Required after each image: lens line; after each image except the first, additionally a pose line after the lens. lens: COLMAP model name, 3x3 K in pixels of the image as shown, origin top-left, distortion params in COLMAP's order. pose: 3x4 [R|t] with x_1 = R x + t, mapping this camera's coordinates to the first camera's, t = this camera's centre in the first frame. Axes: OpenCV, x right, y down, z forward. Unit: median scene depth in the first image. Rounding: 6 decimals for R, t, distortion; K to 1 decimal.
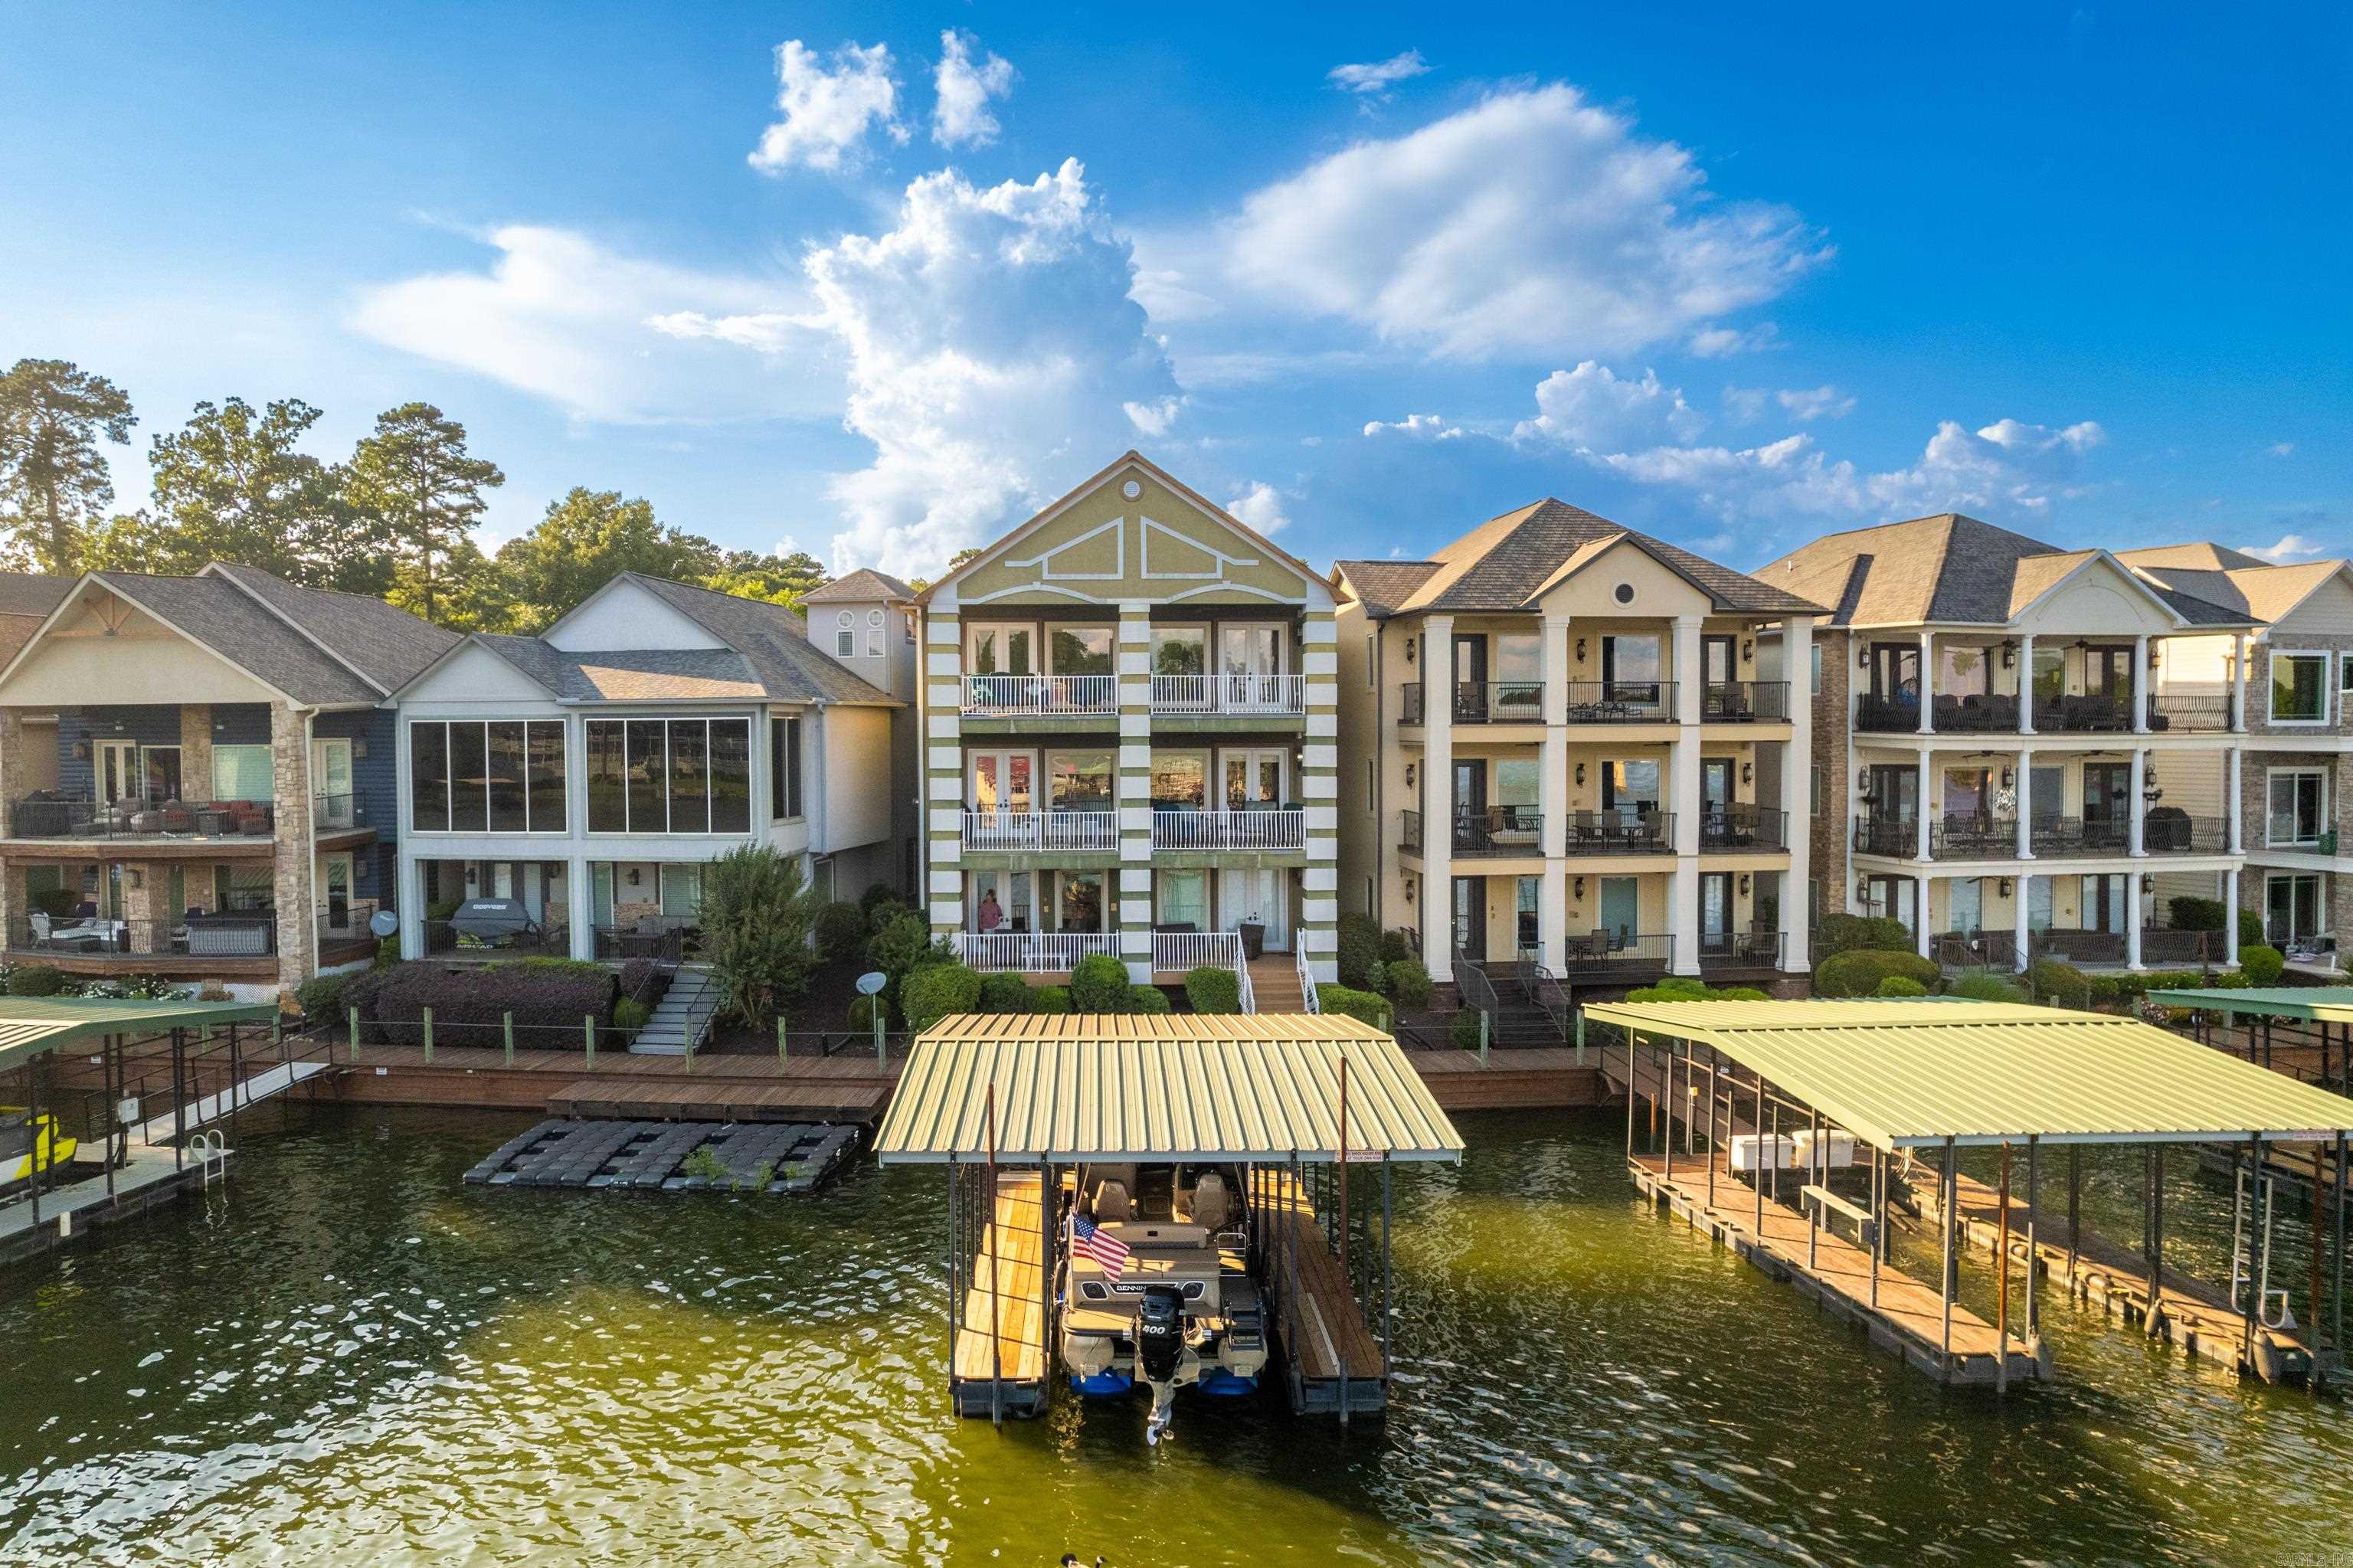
lens RADIAL K [[1595.9, 0, 1031.6], [0, 1595.9, 810.8], [0, 0, 1]] dist [-0.029670, 0.004944]
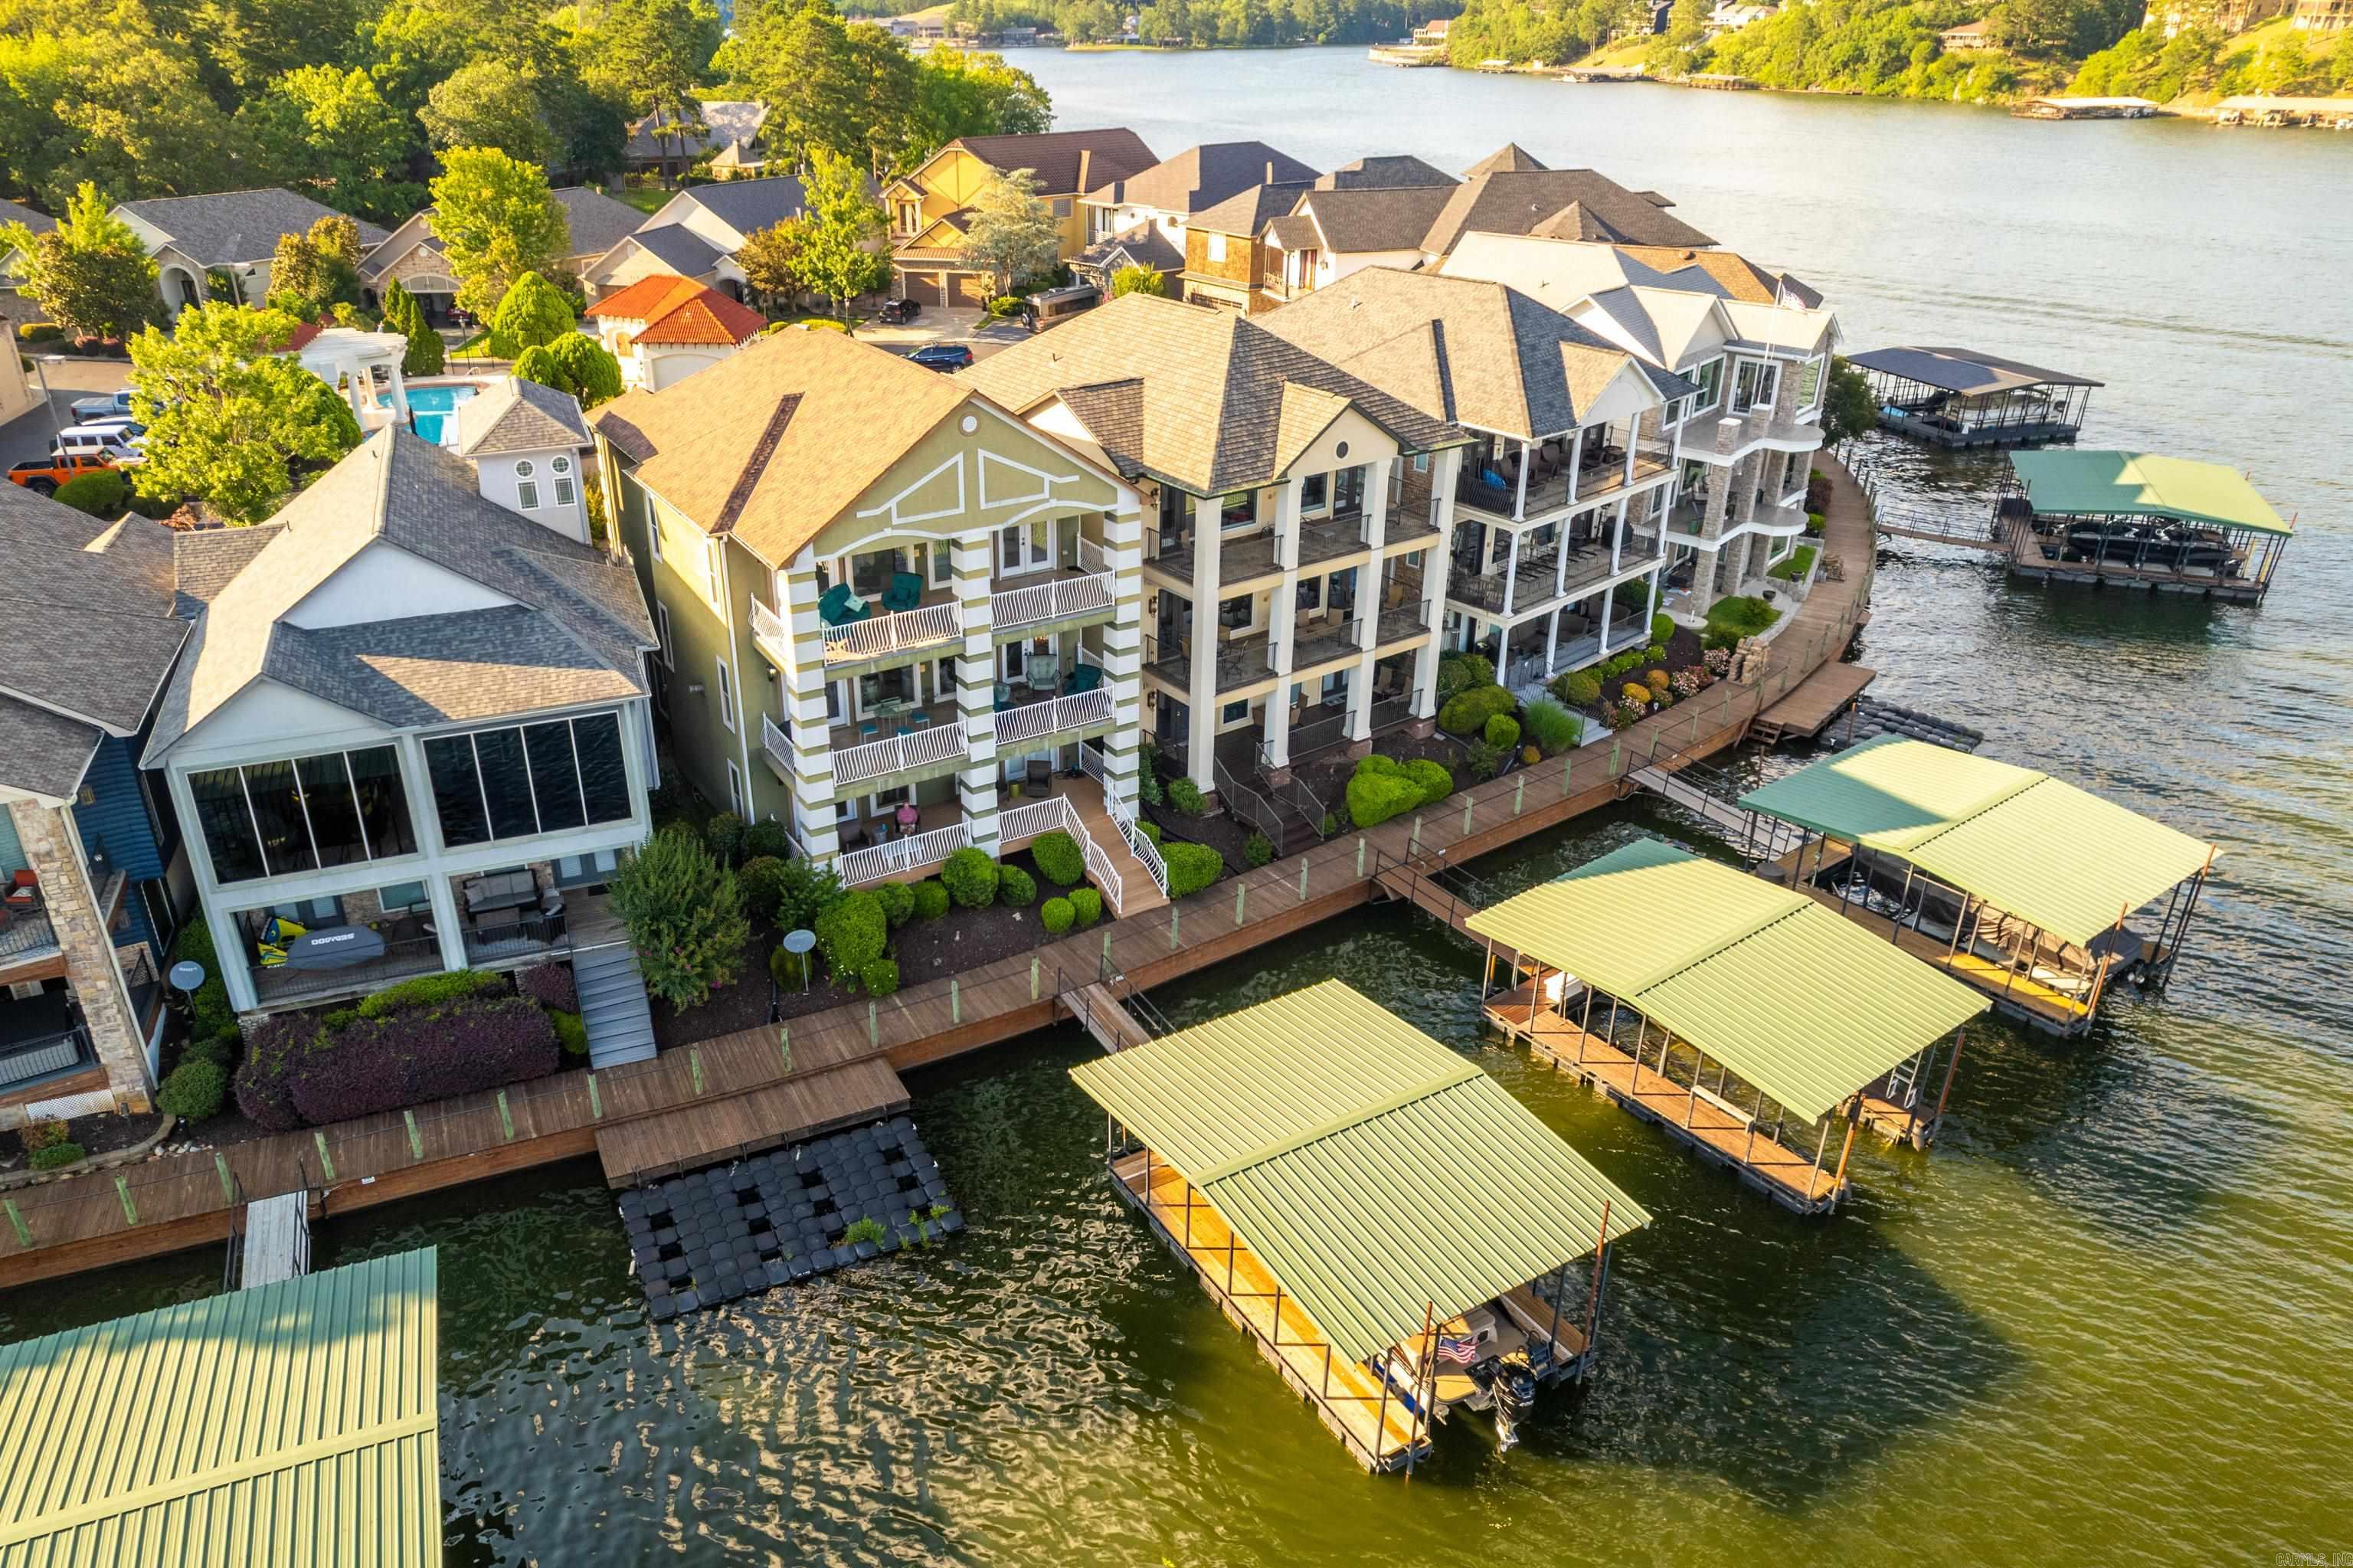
lens RADIAL K [[1595.9, 0, 1031.6], [0, 1595.9, 810.8], [0, 0, 1]] dist [-0.029670, 0.004944]
pose [[0.862634, -0.242893, 0.443695, -0.392556], [0.040064, 0.907218, 0.418748, -0.385478], [-0.504239, -0.343450, 0.792329, 0.101091]]
